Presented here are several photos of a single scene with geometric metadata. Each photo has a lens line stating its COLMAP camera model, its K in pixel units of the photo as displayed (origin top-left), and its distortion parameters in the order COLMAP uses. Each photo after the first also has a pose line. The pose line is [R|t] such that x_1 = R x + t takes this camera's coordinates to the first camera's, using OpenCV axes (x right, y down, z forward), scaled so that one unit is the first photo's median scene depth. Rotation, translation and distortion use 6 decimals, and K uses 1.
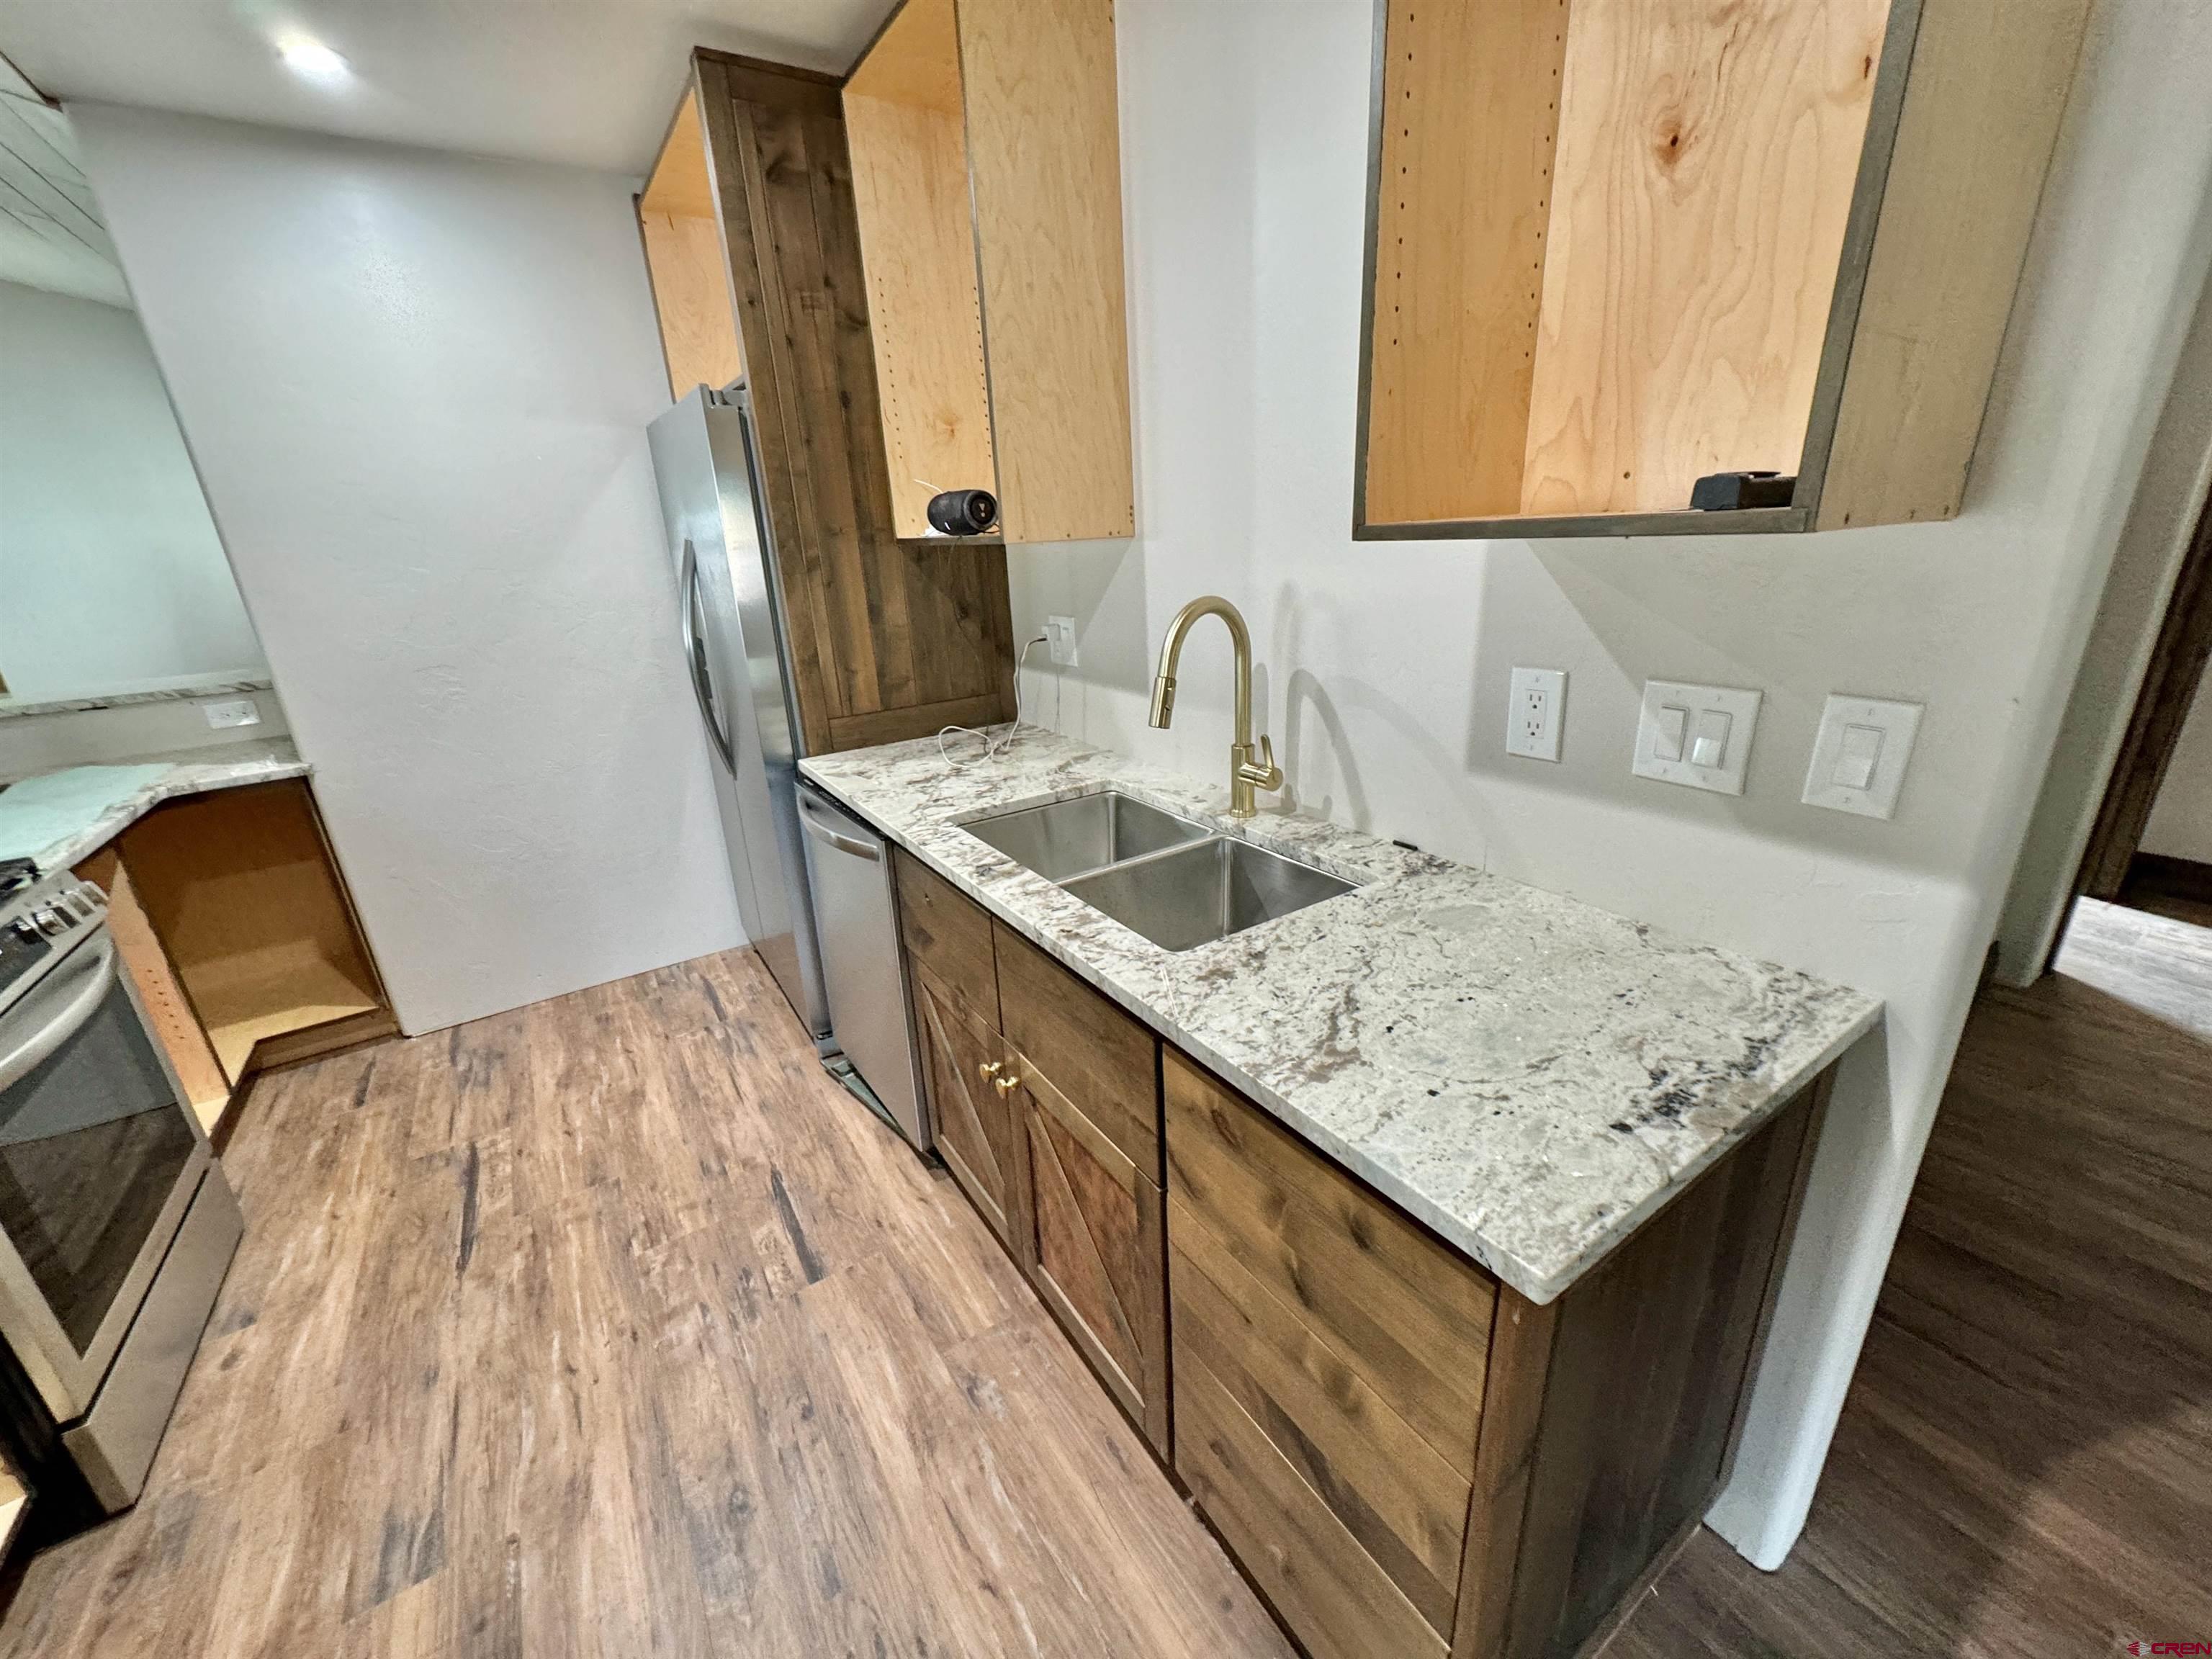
lens RADIAL K [[876.7, 0, 1106.0], [0, 876.7, 829.5], [0, 0, 1]] dist [0.001112, -0.000182]
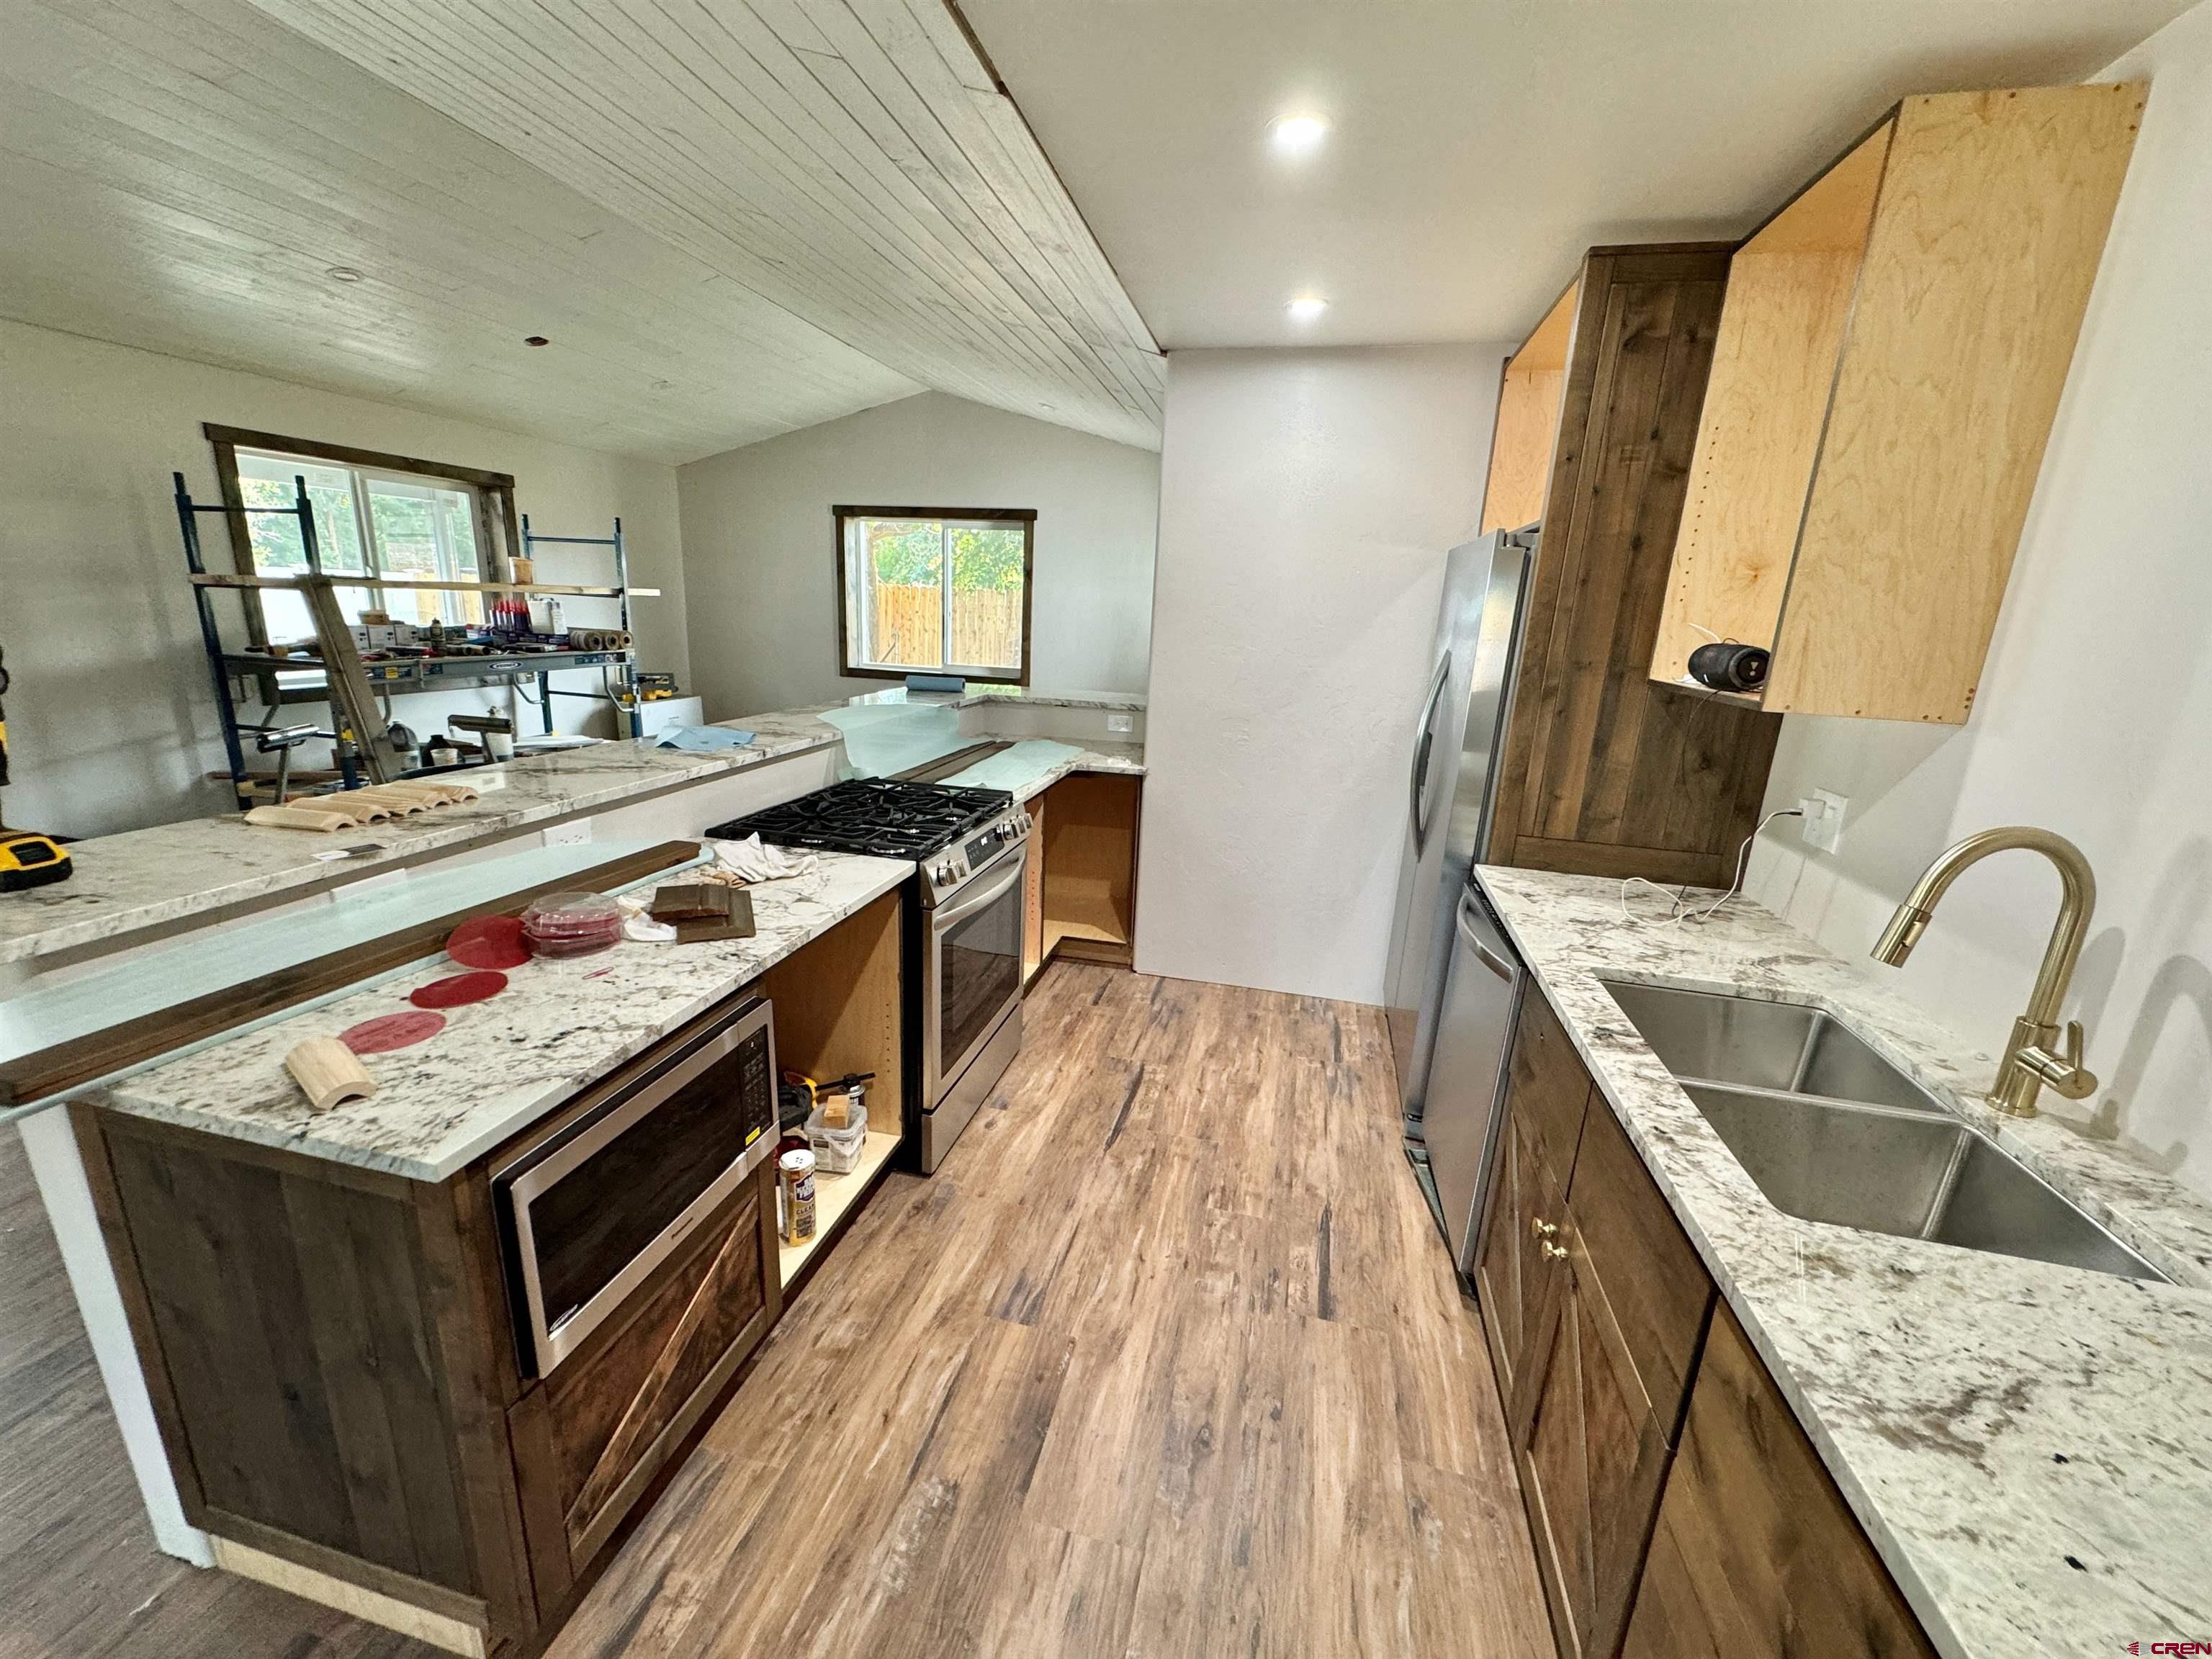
lens RADIAL K [[876.7, 0, 1106.0], [0, 876.7, 829.5], [0, 0, 1]] dist [0.001112, -0.000182]
pose [[0.681804, 0.260613, -0.683538, 0.073913], [-0.317180, 0.947306, 0.044805, -0.030153], [0.659197, 0.186257, 0.728538, -0.097594]]
